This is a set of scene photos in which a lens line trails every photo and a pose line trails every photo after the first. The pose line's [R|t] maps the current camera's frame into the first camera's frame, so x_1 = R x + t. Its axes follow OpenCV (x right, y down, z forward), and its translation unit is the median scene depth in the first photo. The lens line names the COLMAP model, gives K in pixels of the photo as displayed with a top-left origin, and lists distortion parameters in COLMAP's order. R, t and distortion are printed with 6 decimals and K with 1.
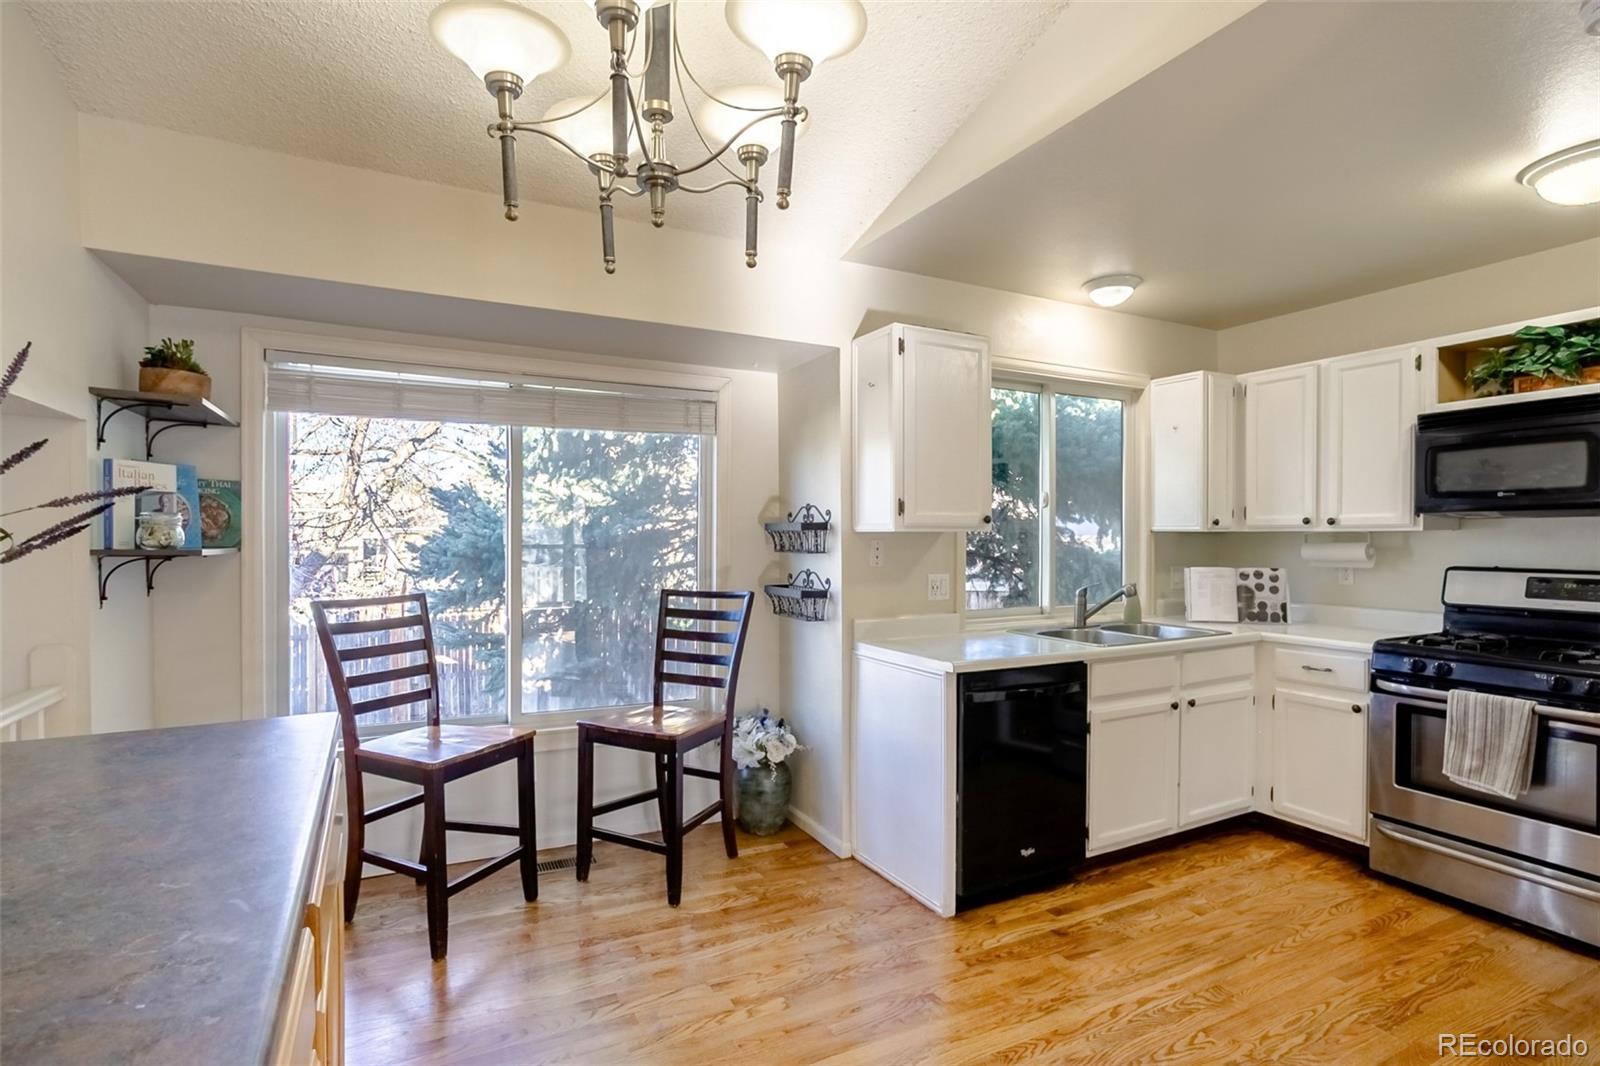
lens RADIAL K [[796.4, 0, 800.0], [0, 796.4, 533.0], [0, 0, 1]] dist [-0.000152, 0.000220]
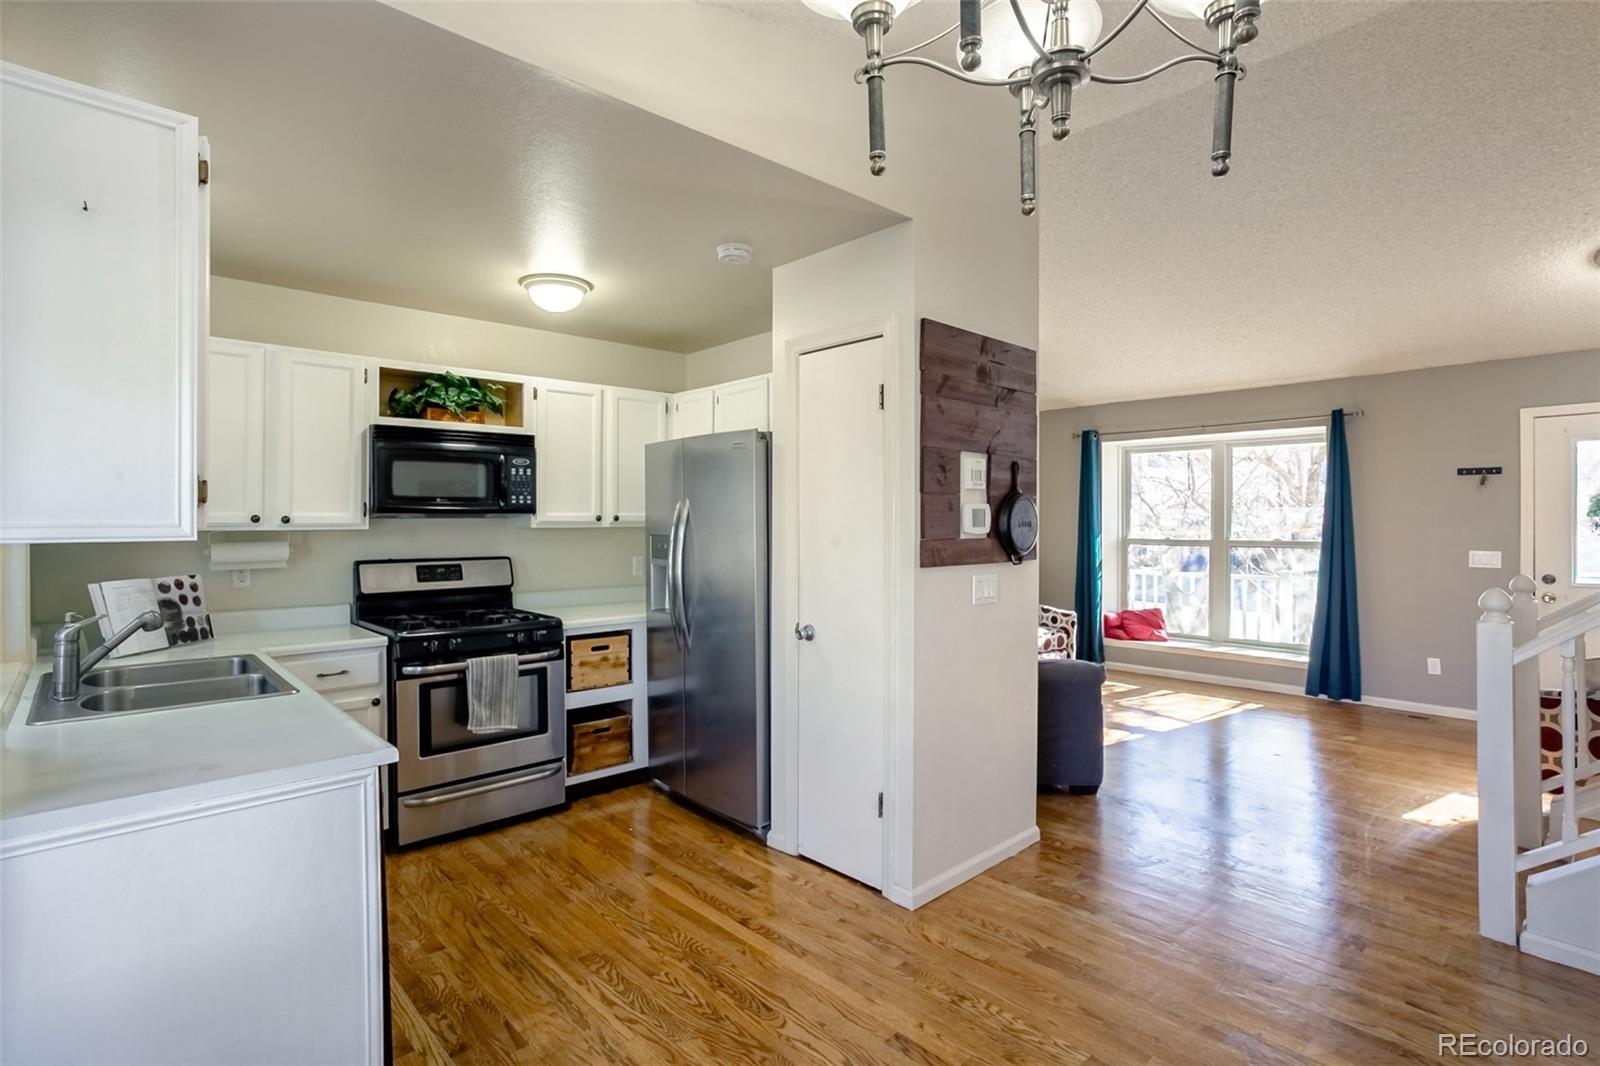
lens RADIAL K [[768.3, 0, 799.0], [0, 768.3, 523.2], [0, 0, 1]] dist [0.000474, 0.000849]
pose [[-0.262354, -0.001643, 0.964970, -0.422171], [-0.004082, 0.999991, 0.000593, -0.015446], [-0.964963, -0.003783, -0.262358, 0.755134]]
